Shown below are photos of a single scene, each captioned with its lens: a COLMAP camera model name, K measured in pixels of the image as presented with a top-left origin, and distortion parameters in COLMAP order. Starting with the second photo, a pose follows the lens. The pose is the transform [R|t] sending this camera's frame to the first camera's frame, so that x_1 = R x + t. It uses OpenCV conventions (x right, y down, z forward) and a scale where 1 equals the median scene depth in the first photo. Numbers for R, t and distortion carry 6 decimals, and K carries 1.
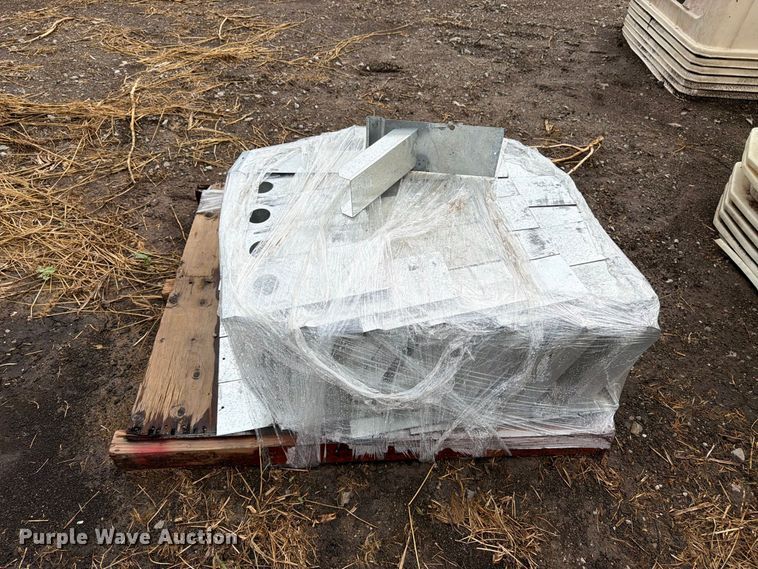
lens RADIAL K [[540.0, 0, 378.1], [0, 540.0, 277.8], [0, 0, 1]] dist [0.046284, -0.061518]
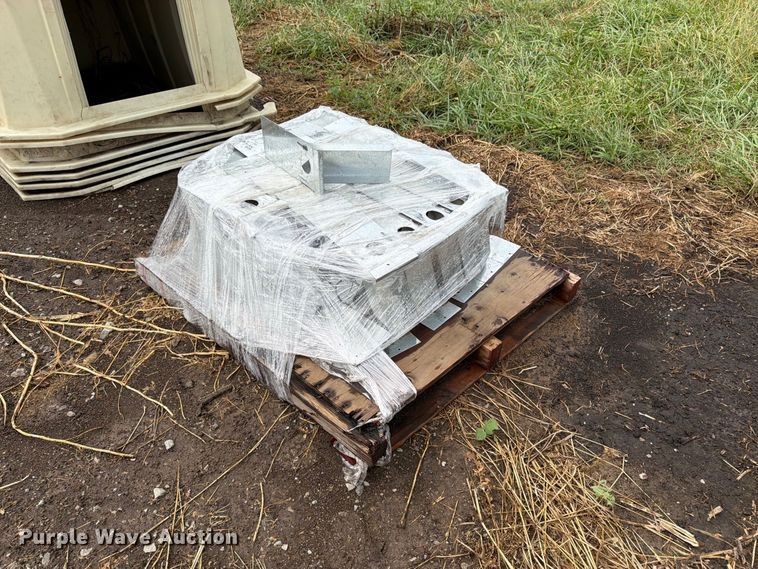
lens RADIAL K [[540.0, 0, 385.8], [0, 540.0, 284.5], [0, 0, 1]] dist [0.046284, -0.061518]
pose [[-0.686060, -0.473418, 0.552446, -0.575518], [0.449429, 0.321355, 0.833513, -0.724986], [-0.572132, 0.820126, -0.007701, 0.790741]]
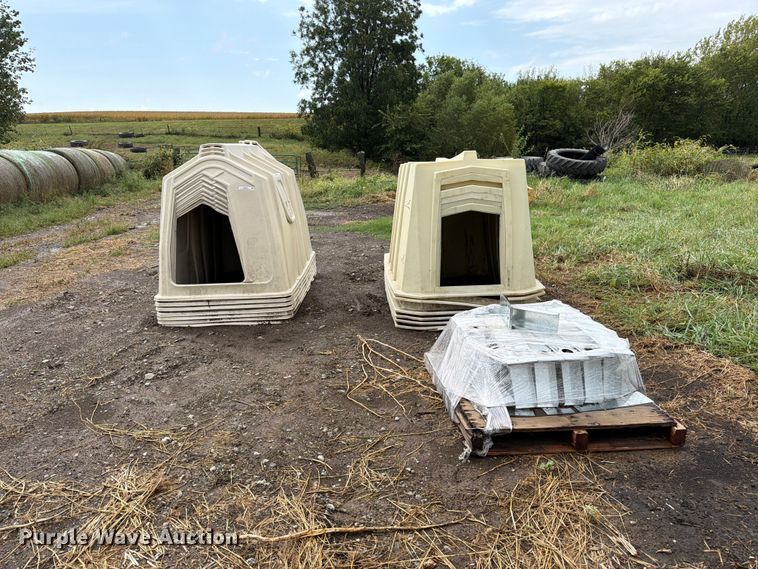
lens RADIAL K [[540.0, 0, 387.5], [0, 540.0, 290.8], [0, 0, 1]] dist [0.046284, -0.061518]
pose [[-0.062920, -0.267193, 0.961587, -1.381767], [0.681896, 0.692021, 0.236908, -0.804426], [-0.728738, 0.670608, 0.138655, 0.698704]]
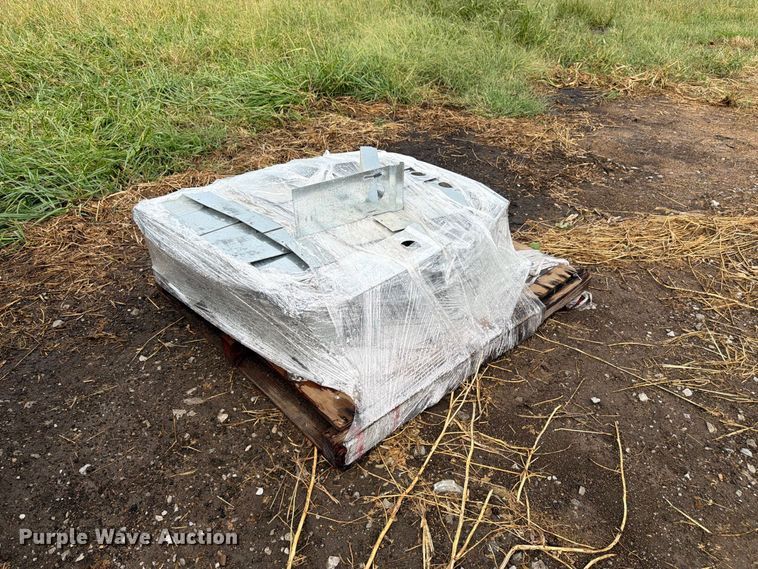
lens RADIAL K [[540.0, 0, 391.3], [0, 540.0, 288.5], [0, 0, 1]] dist [0.046284, -0.061518]
pose [[-0.766680, 0.317669, -0.557932, 0.482643], [-0.463073, 0.328322, 0.823266, -0.764418], [0.444708, 0.889545, -0.104614, 0.916920]]
